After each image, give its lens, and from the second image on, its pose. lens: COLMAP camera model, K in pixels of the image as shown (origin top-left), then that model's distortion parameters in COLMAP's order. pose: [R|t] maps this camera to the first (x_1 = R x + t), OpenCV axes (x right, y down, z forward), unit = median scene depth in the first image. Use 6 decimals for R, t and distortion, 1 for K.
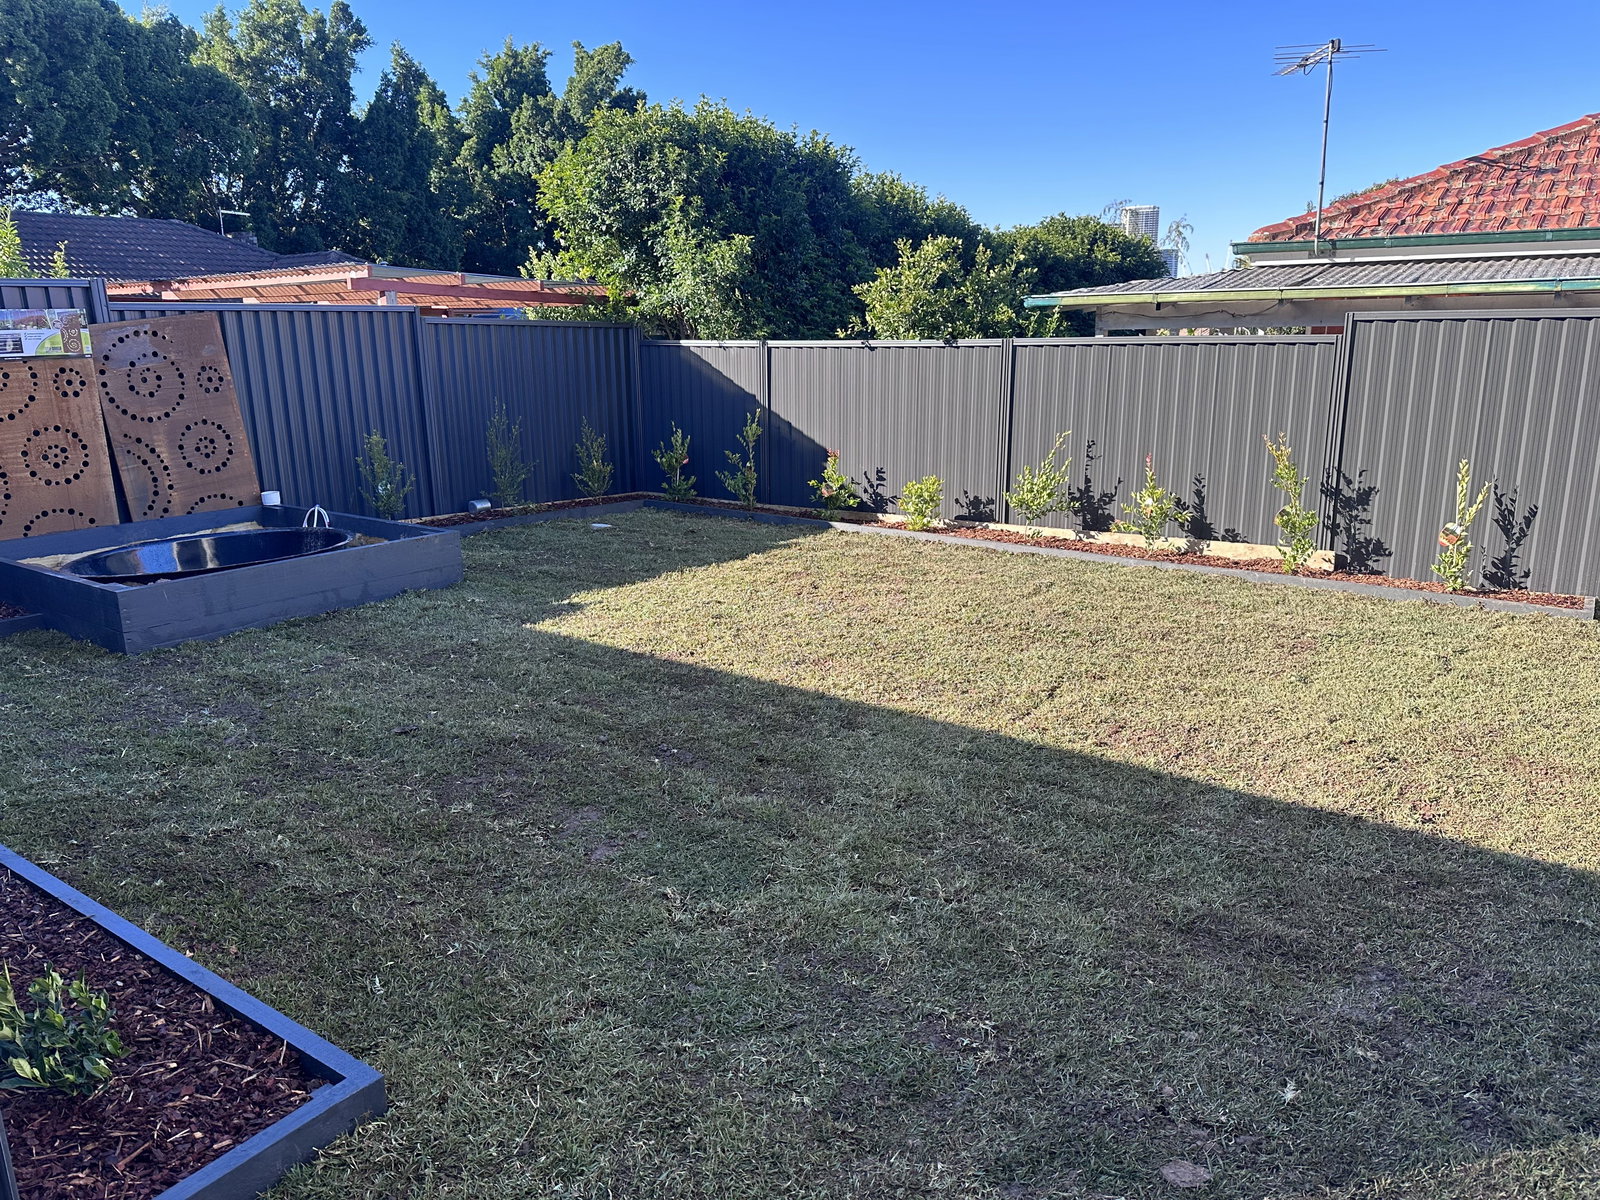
lens RADIAL K [[1091.8, 0, 803.9], [0, 1091.8, 621.0], [0, 0, 1]] dist [0.096835, -0.138156]
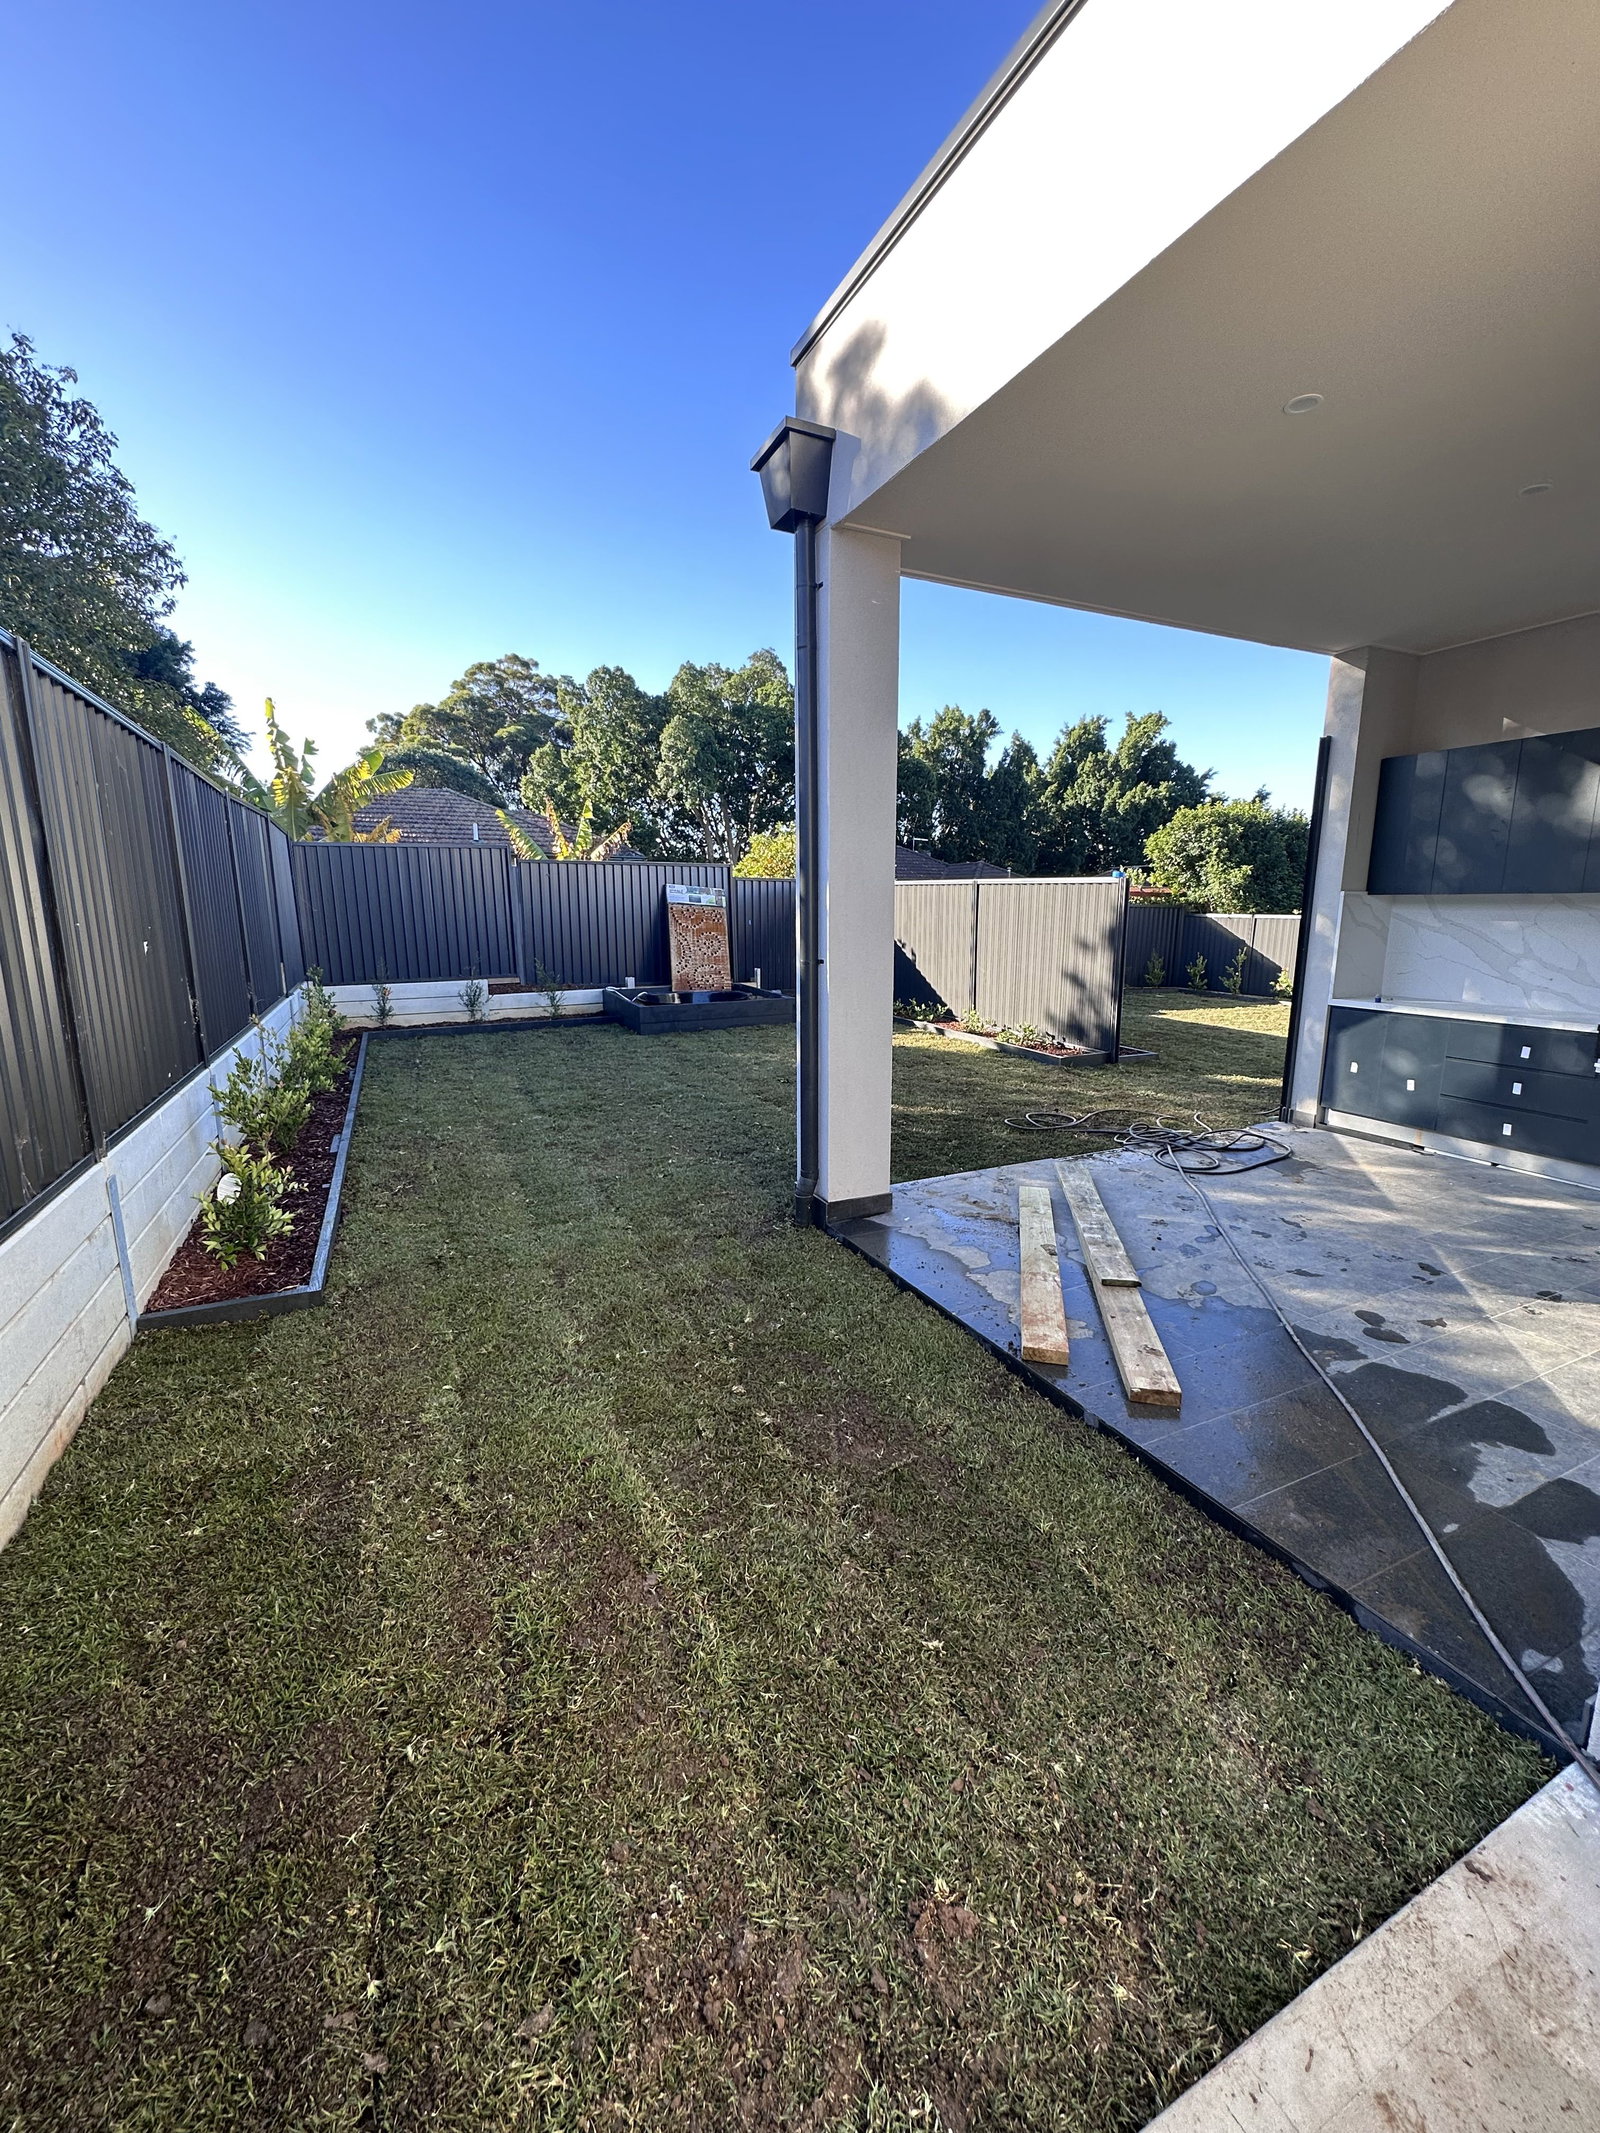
lens RADIAL K [[858.4, 0, 800.0], [0, 858.4, 1066.5], [0, 0, 1]] dist [-0.002535, -0.000171]
pose [[0.873222, 0.101862, -0.476557, 0.019677], [-0.134972, 0.990207, -0.035664, 0.226282], [0.468258, 0.095465, 0.878420, -0.894971]]
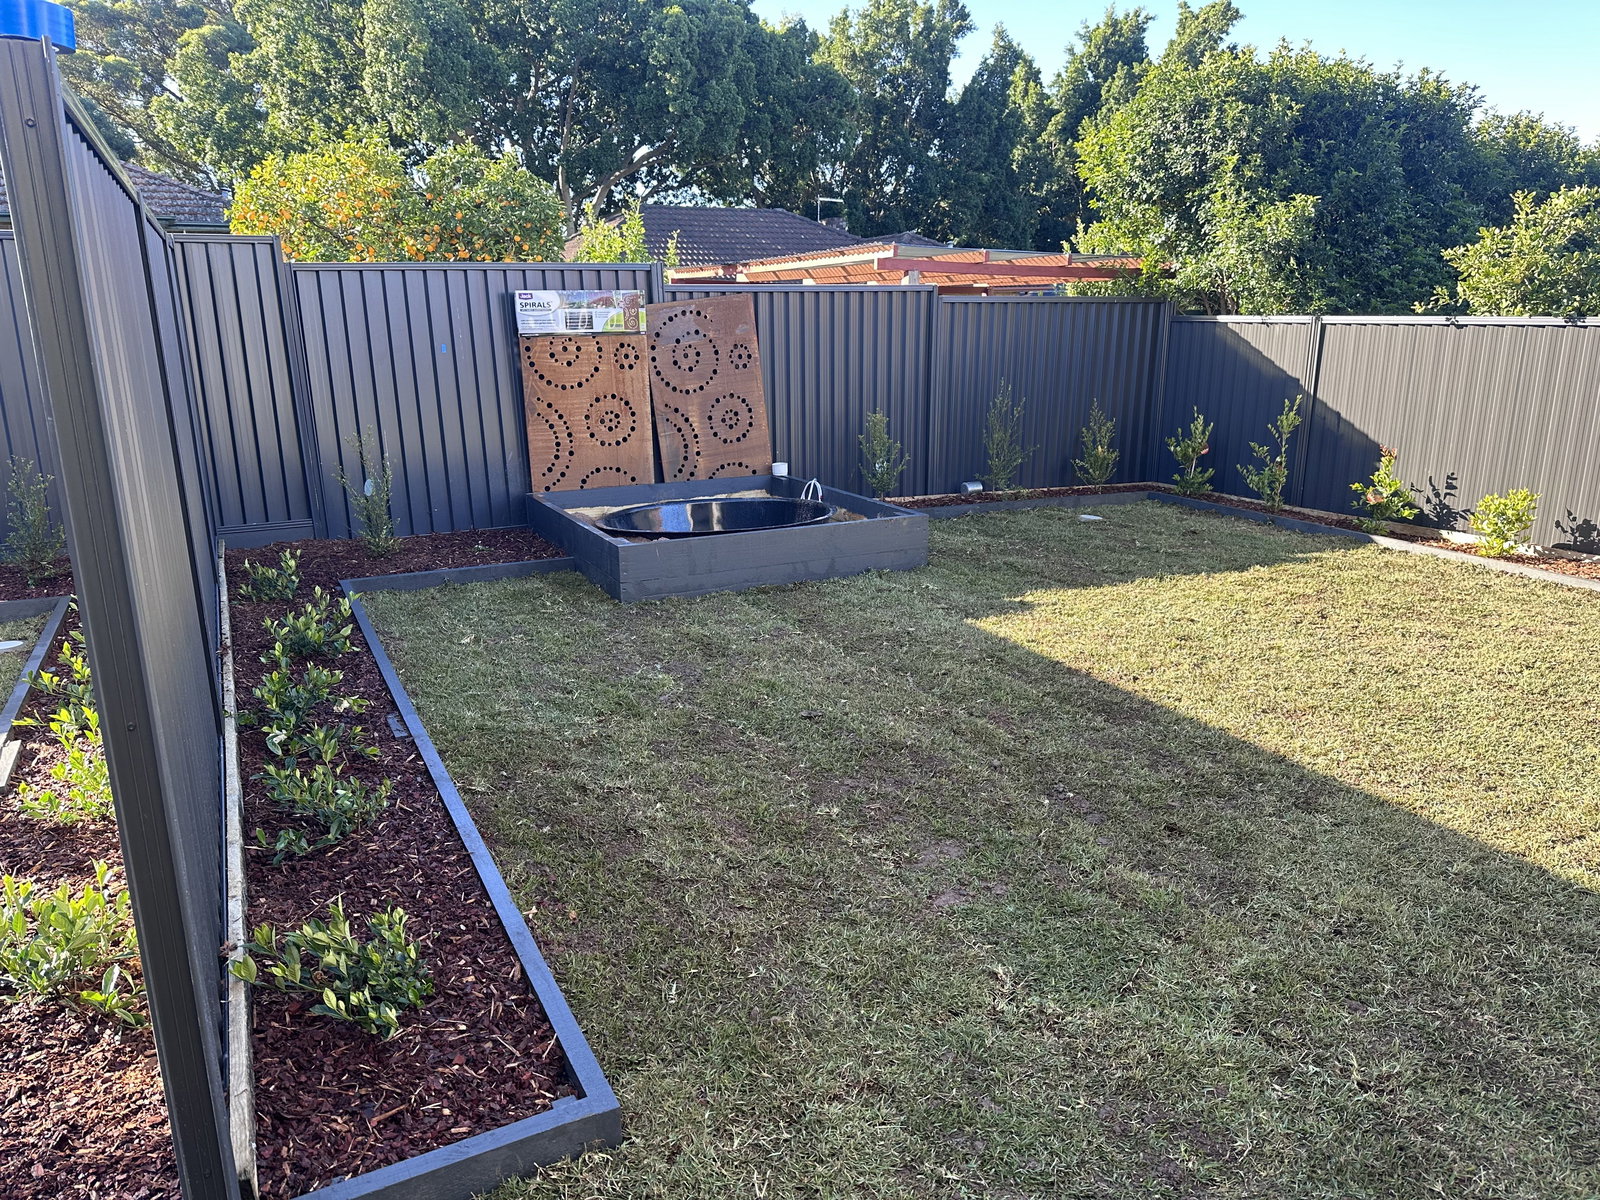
lens RADIAL K [[1103.0, 0, 800.0], [0, 1103.0, 600.0], [0, 0, 1]] dist [0.108690, -0.164936]
pose [[0.881785, 0.119181, -0.456345, 0.037309], [-0.118886, 0.992470, 0.029476, -0.016916], [0.456422, 0.028262, 0.889315, 0.056188]]
